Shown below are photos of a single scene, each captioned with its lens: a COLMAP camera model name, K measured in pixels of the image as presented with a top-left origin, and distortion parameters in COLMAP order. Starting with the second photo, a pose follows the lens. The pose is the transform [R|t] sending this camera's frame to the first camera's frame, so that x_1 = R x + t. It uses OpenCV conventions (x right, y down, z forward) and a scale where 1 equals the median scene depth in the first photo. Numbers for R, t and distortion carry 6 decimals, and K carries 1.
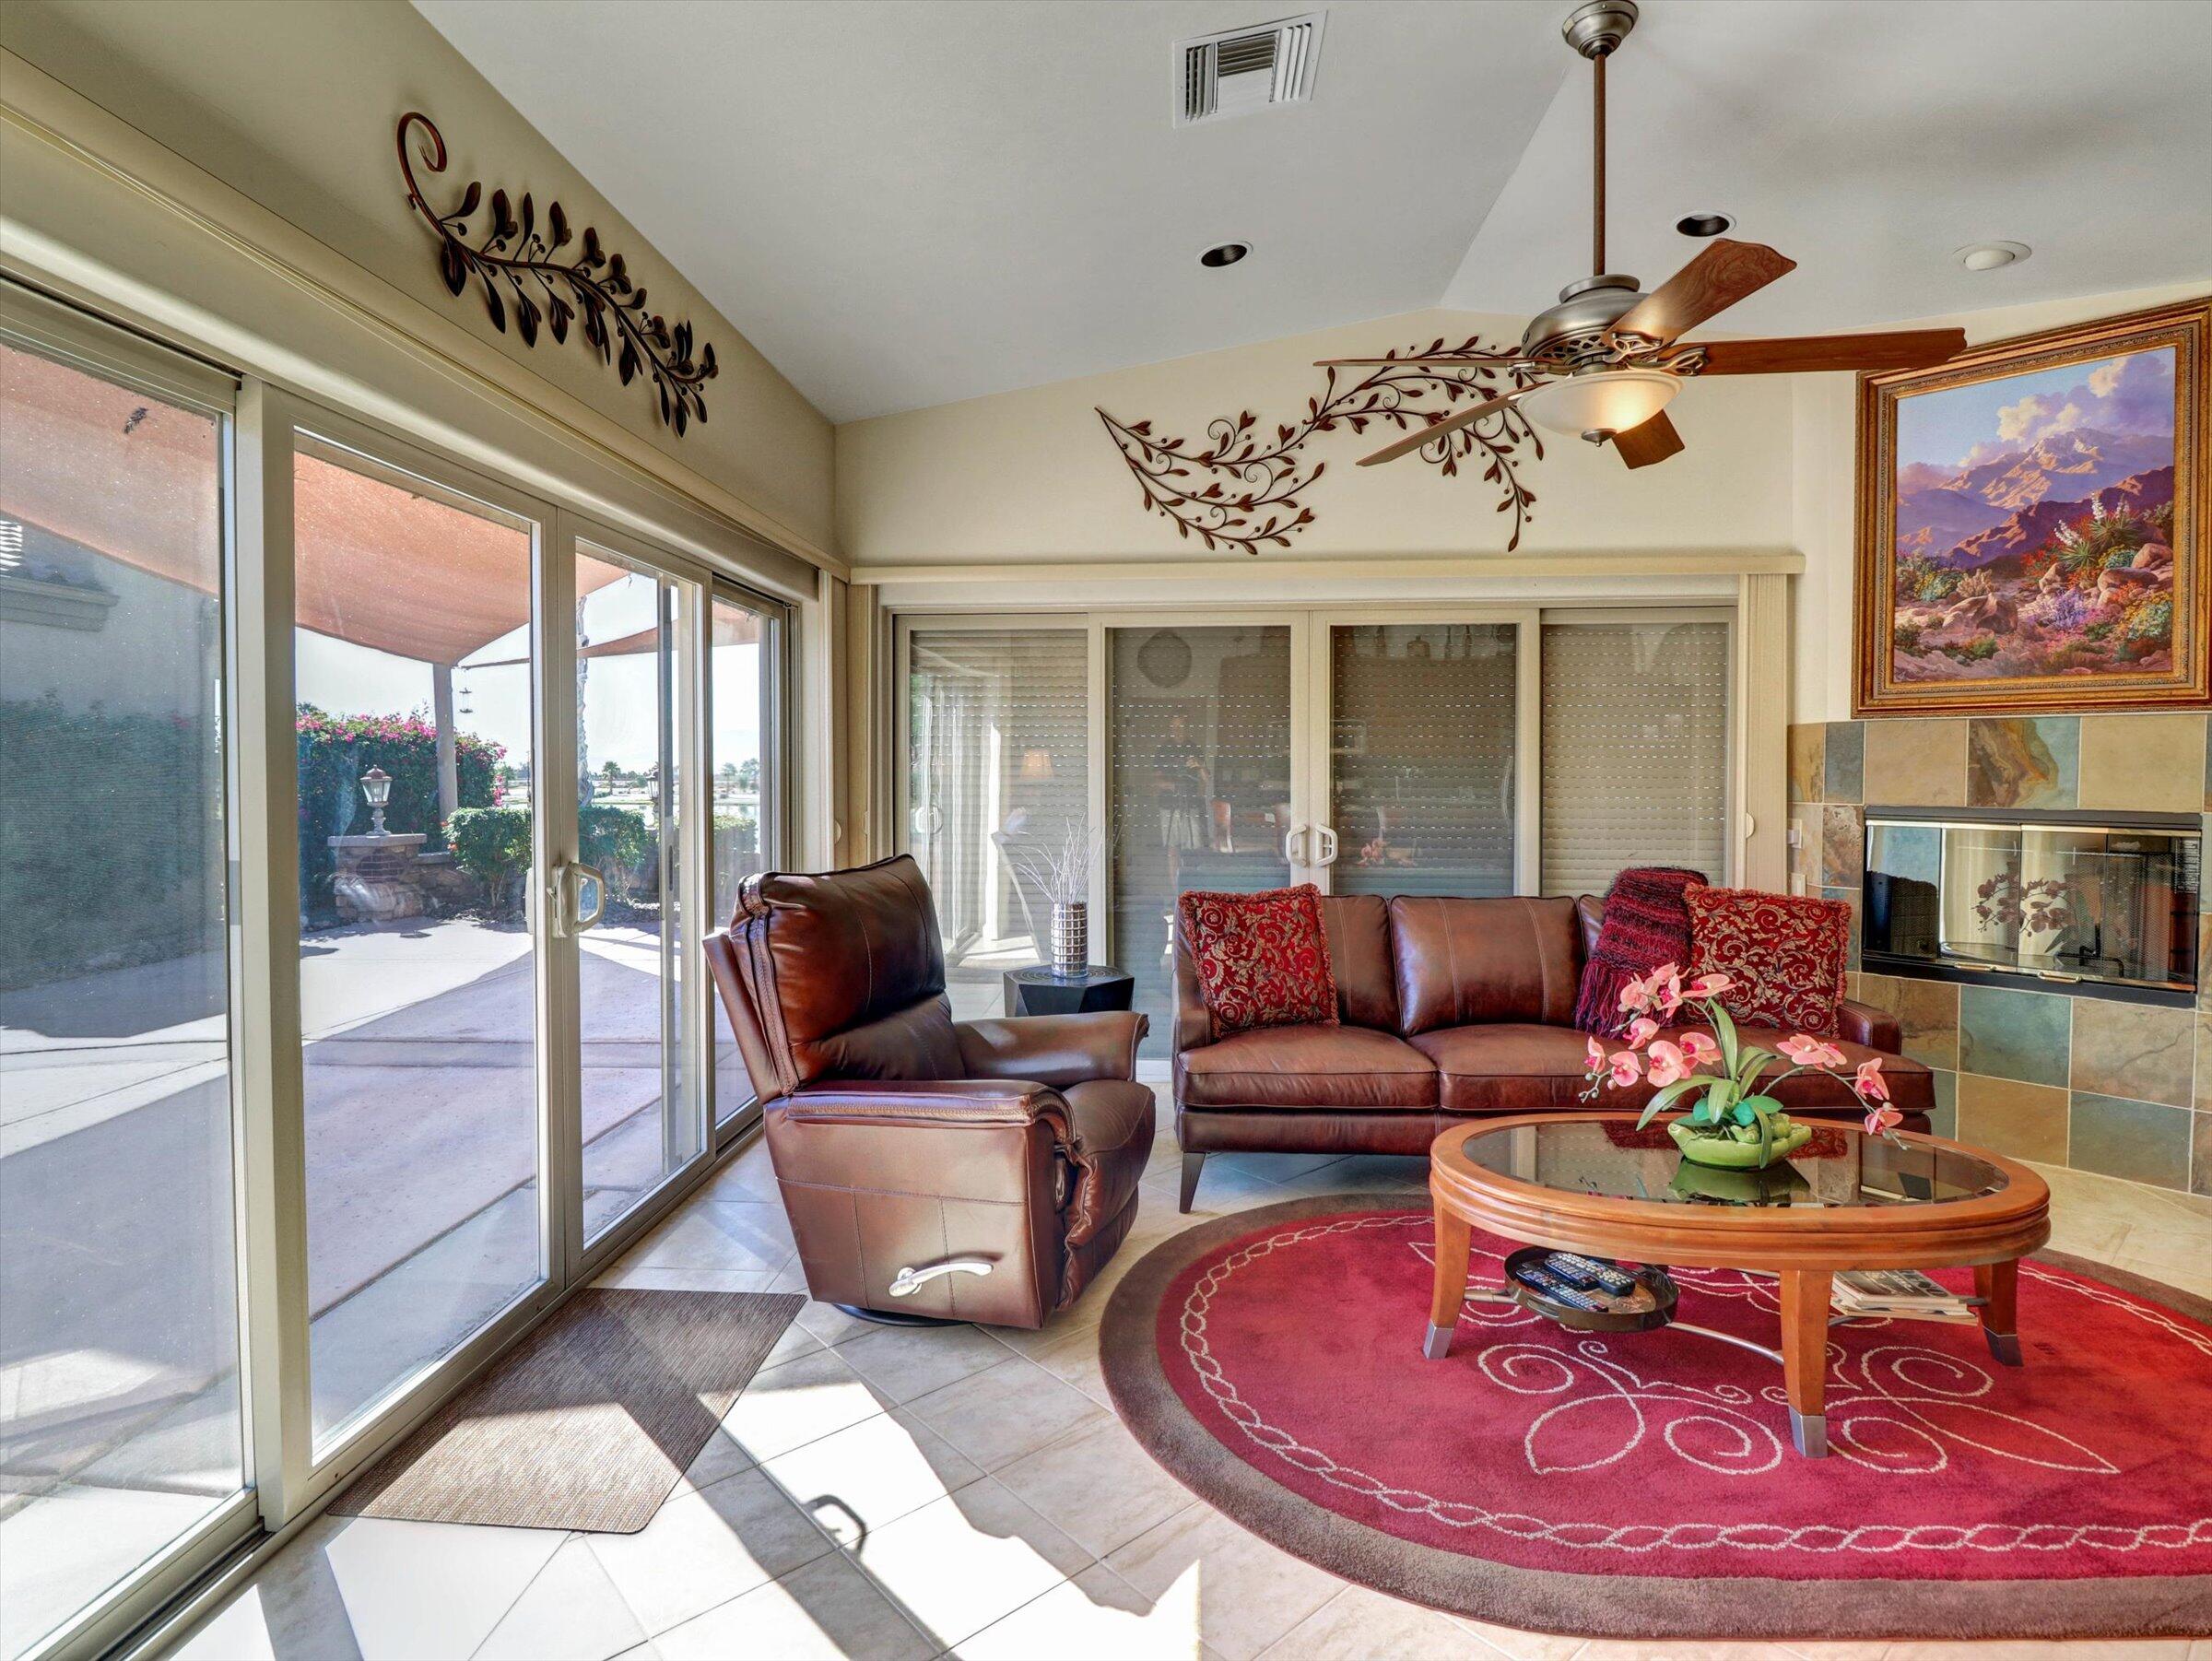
lens RADIAL K [[1155.4, 0, 1100.3], [0, 1155.4, 793.1], [0, 0, 1]] dist [0.000123, -0.012564]
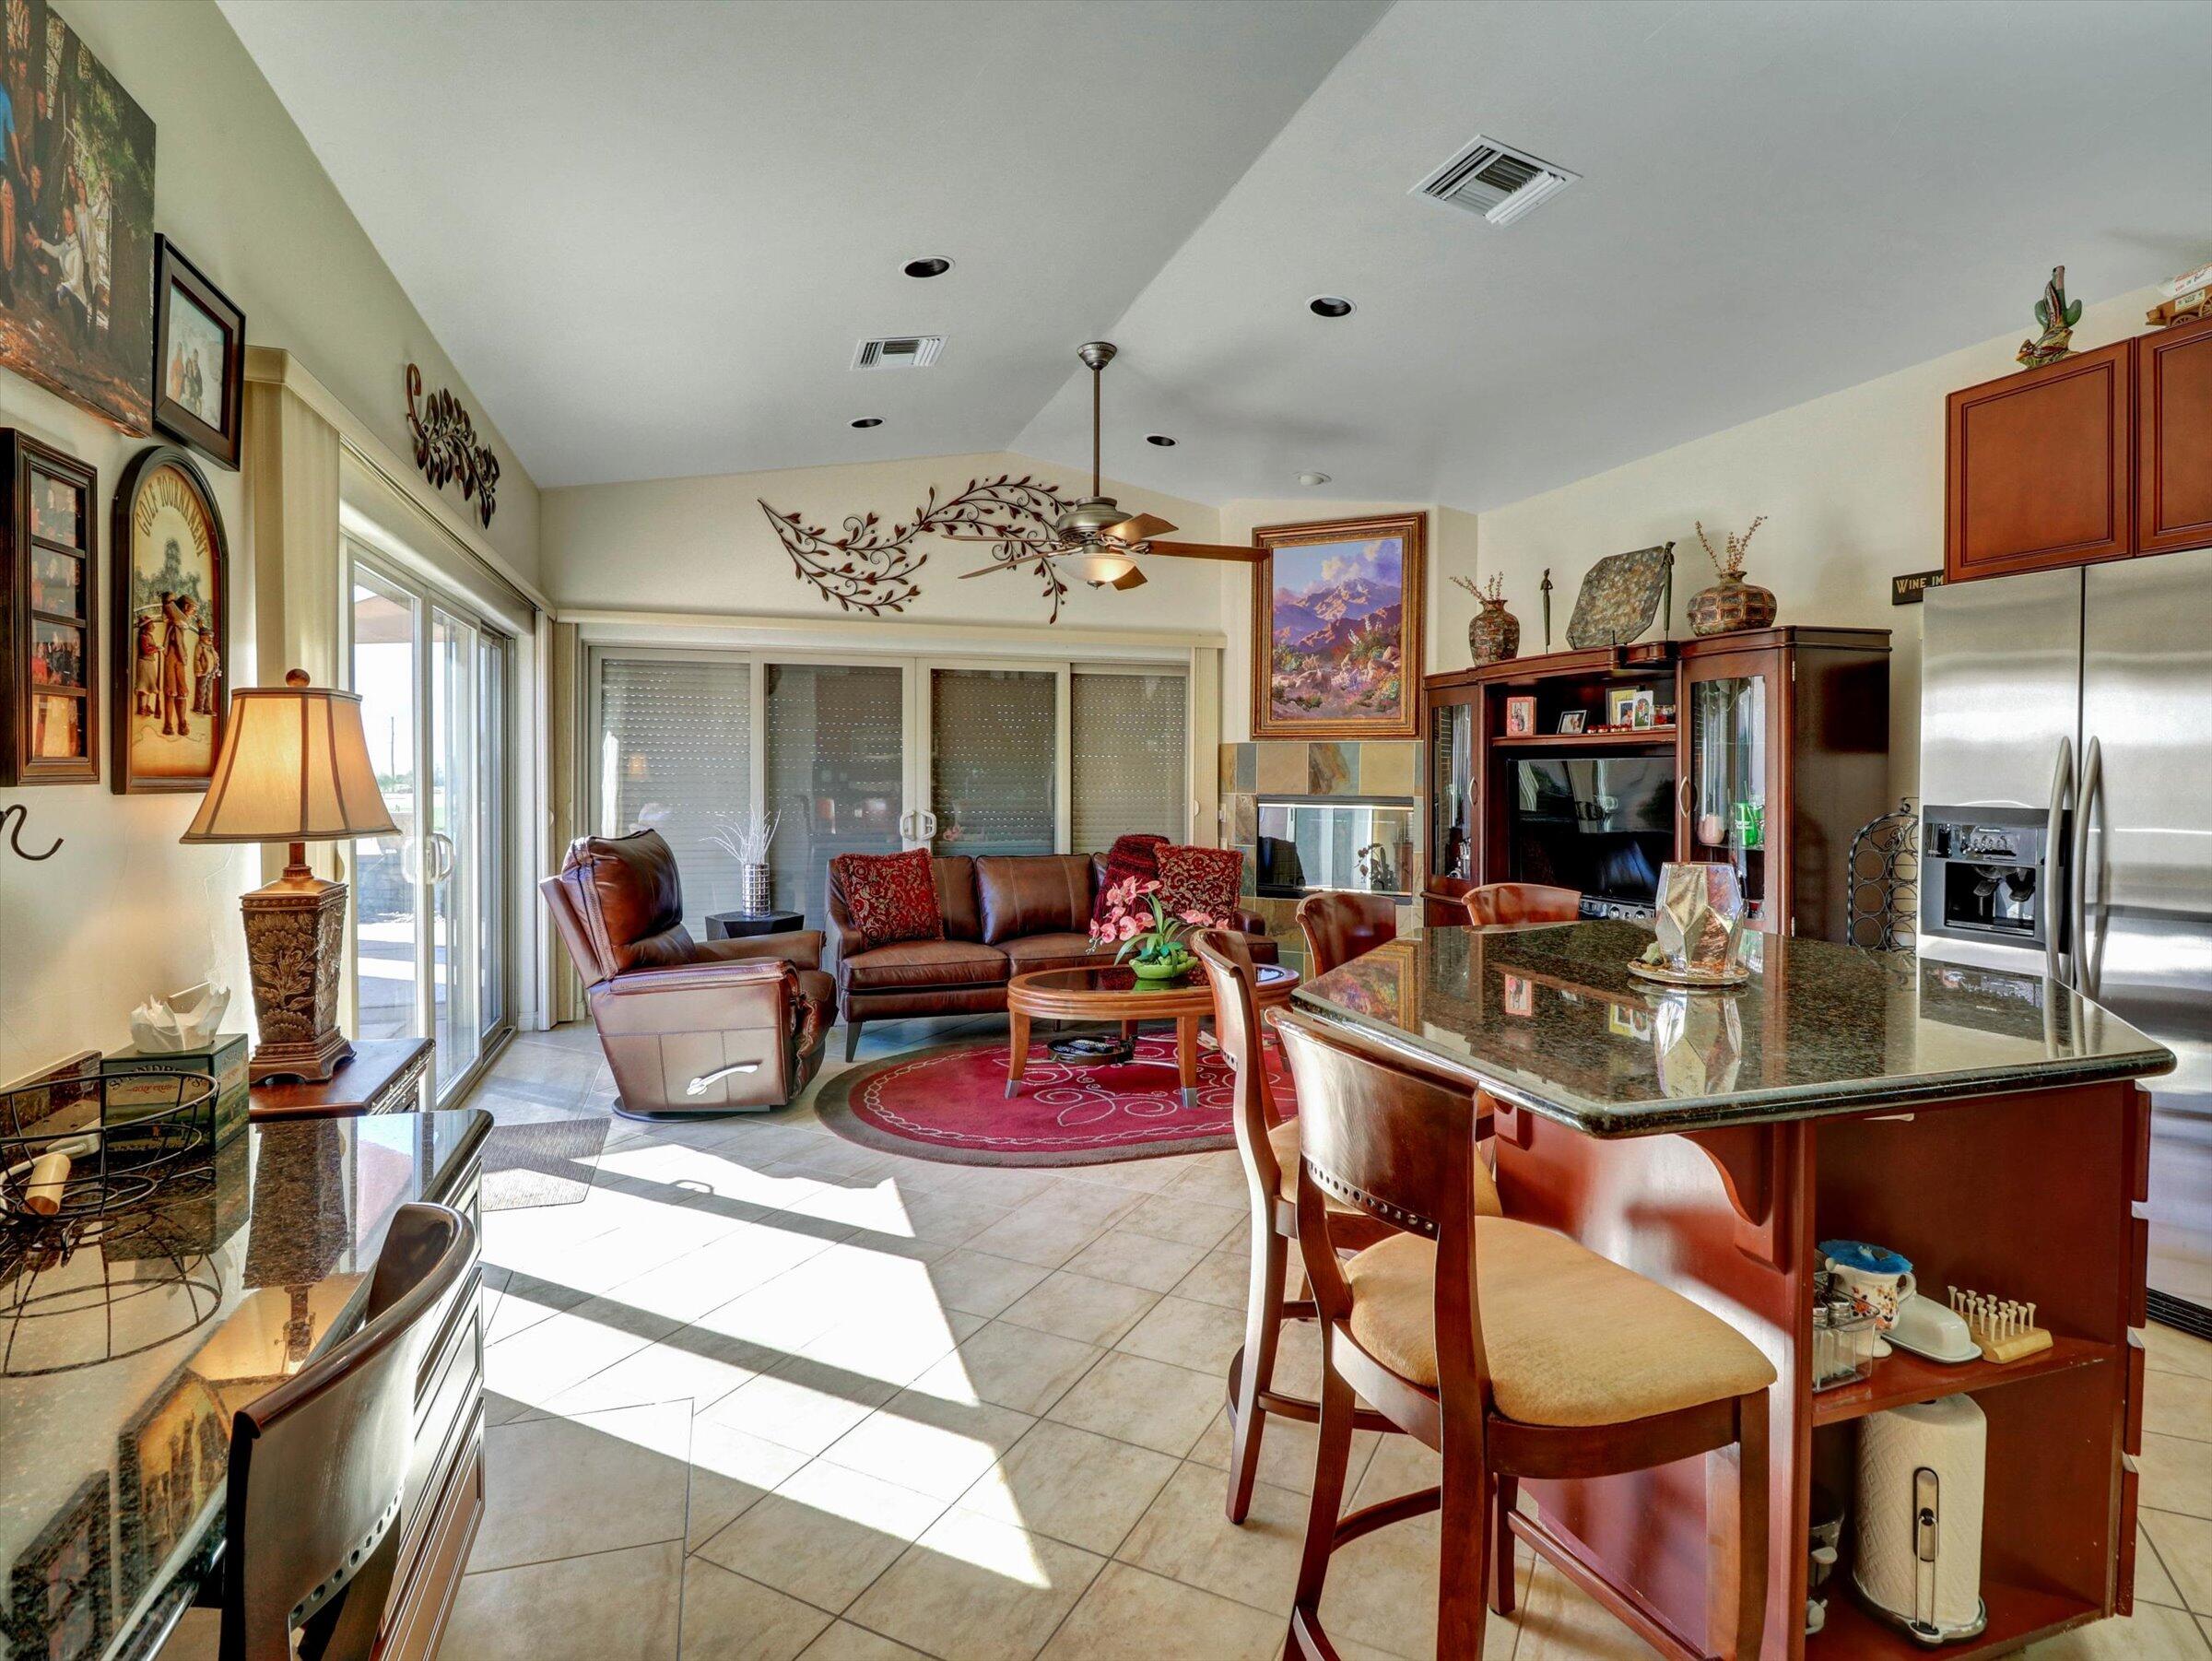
lens RADIAL K [[1155.4, 0, 1102.3], [0, 1155.4, 791.0], [0, 0, 1]] dist [0.000123, -0.012564]
pose [[0.928389, -0.002014, 0.371605, -0.155817], [0.002985, 0.999993, -0.002036, 0.009299], [-0.371598, 0.002999, 0.928389, -0.460448]]
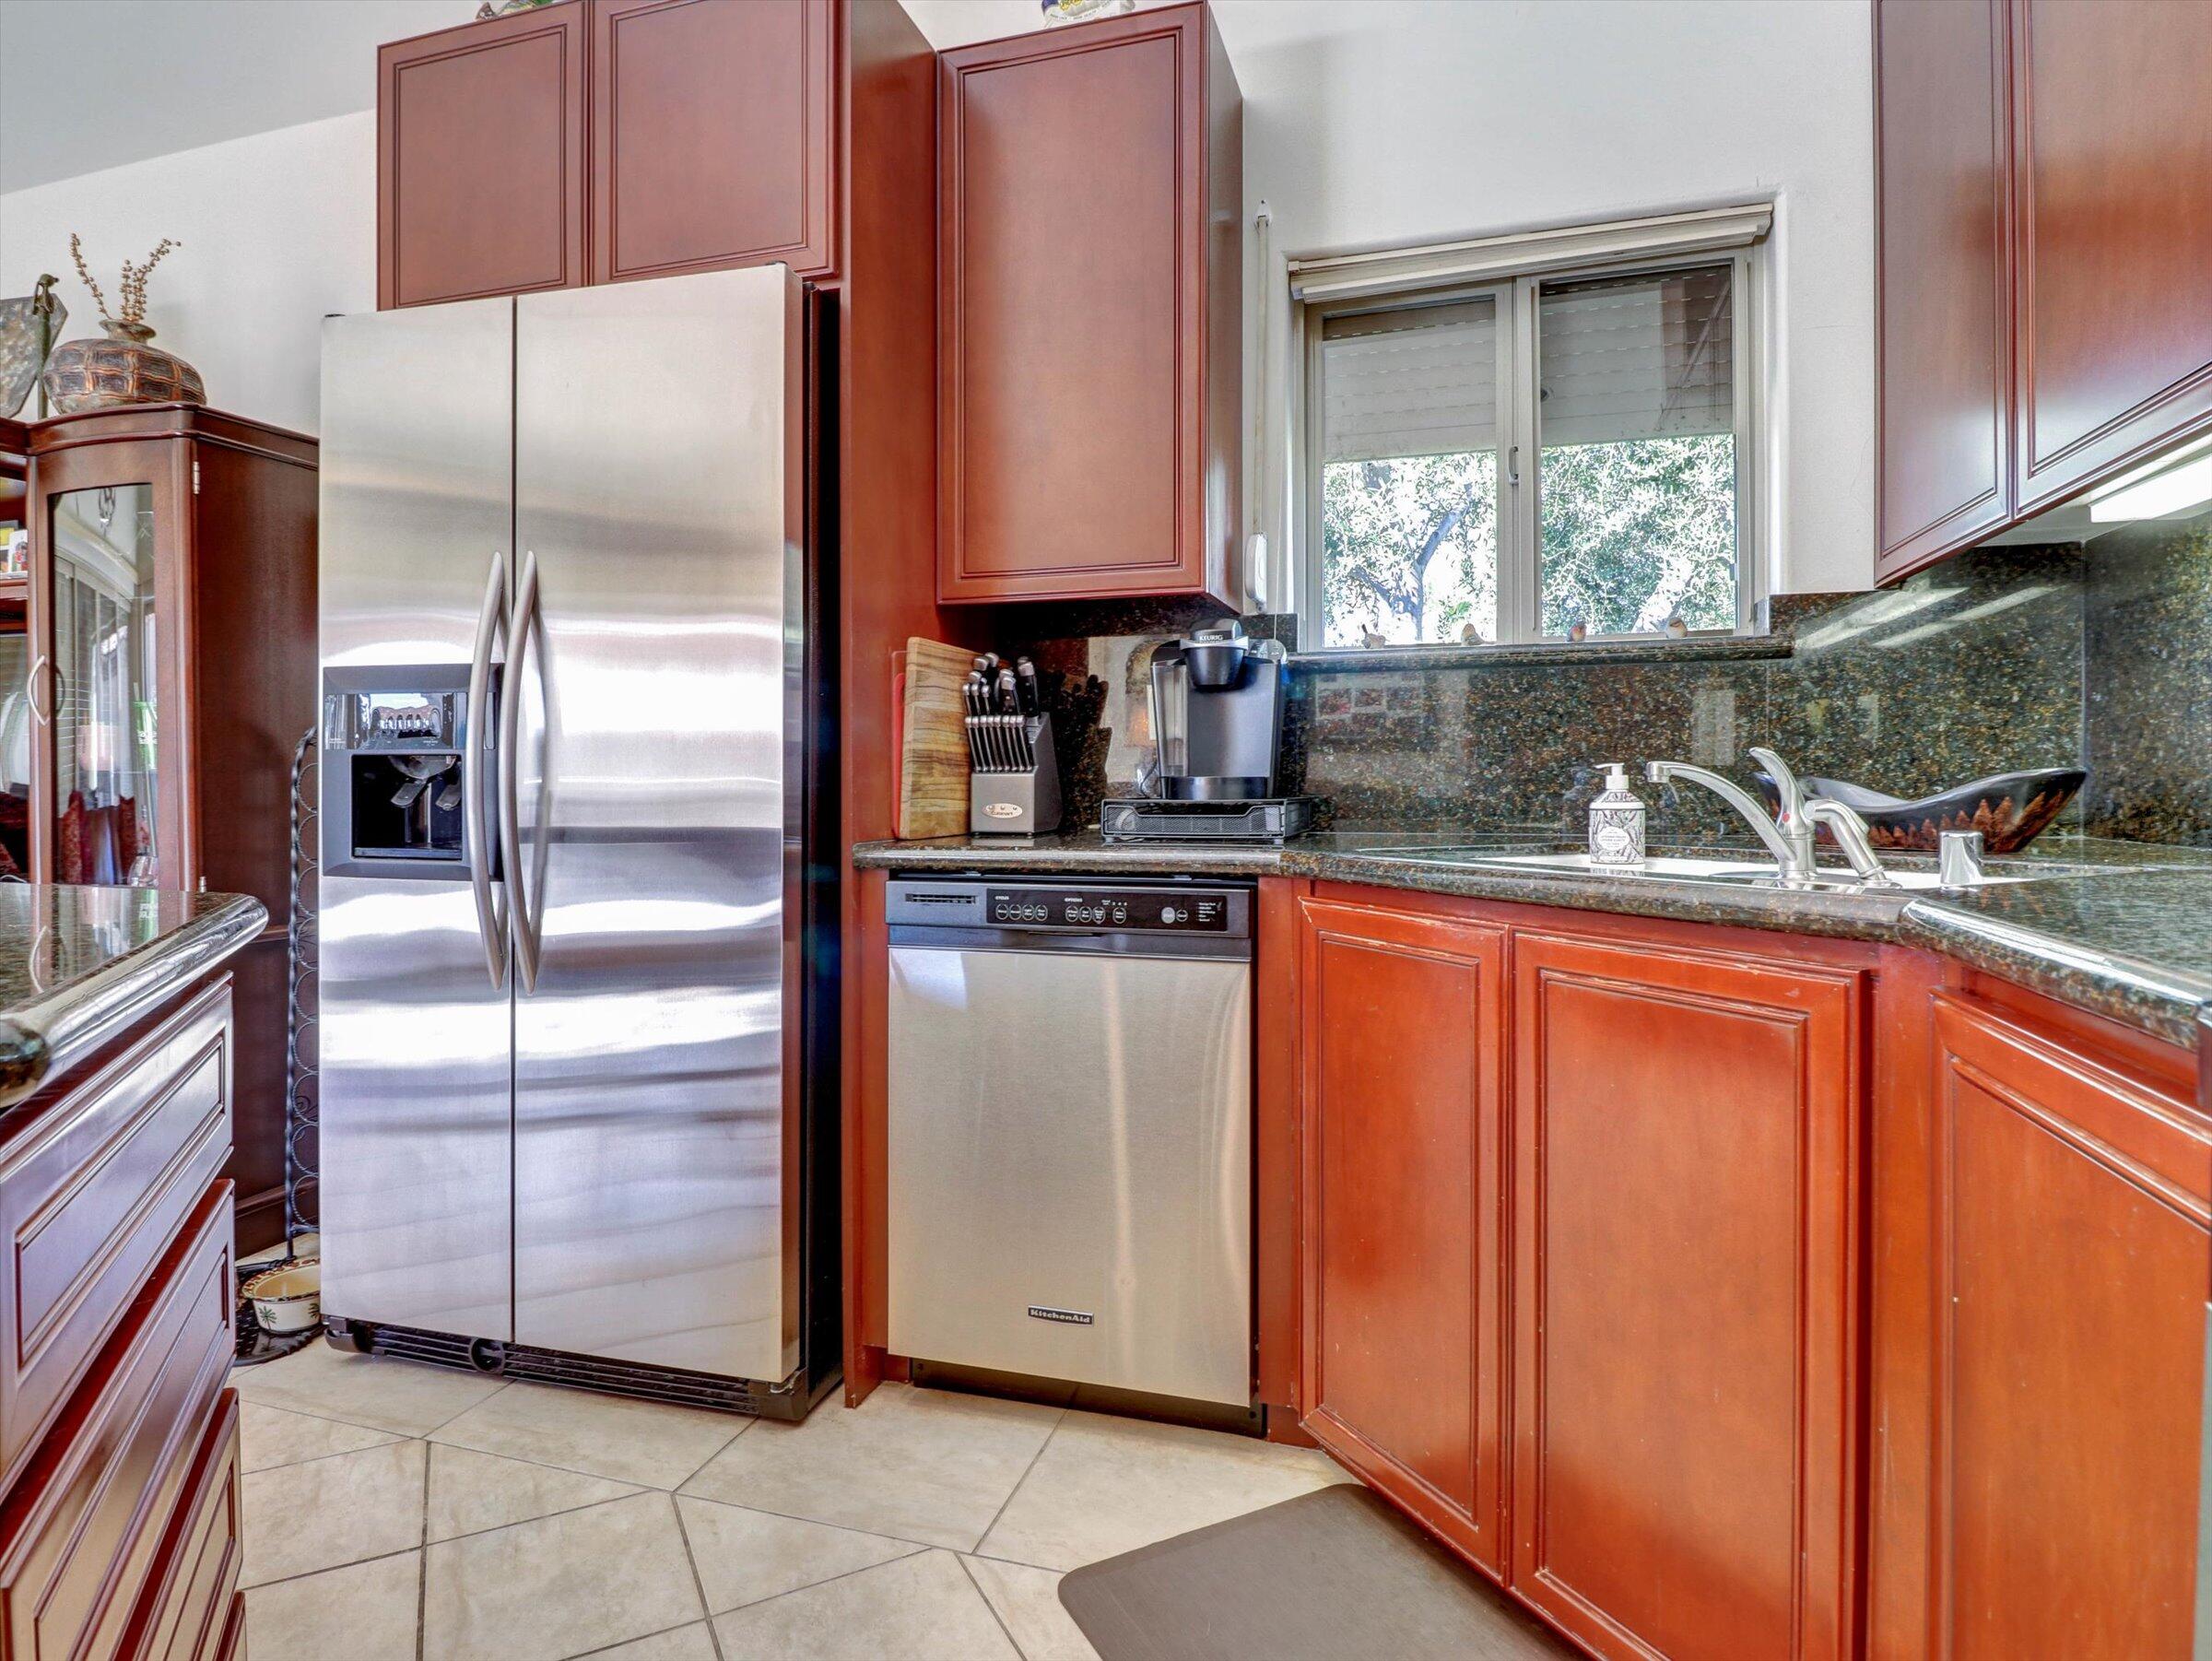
lens RADIAL K [[1209.6, 0, 1116.5], [0, 1209.6, 796.0], [0, 0, 1]] dist [0.000514, -0.008475]
pose [[0.219327, -0.007579, 0.975622, 0.237256], [0.016940, 0.999849, 0.003959, 0.078189], [-0.975504, 0.015659, 0.219423, -0.375685]]
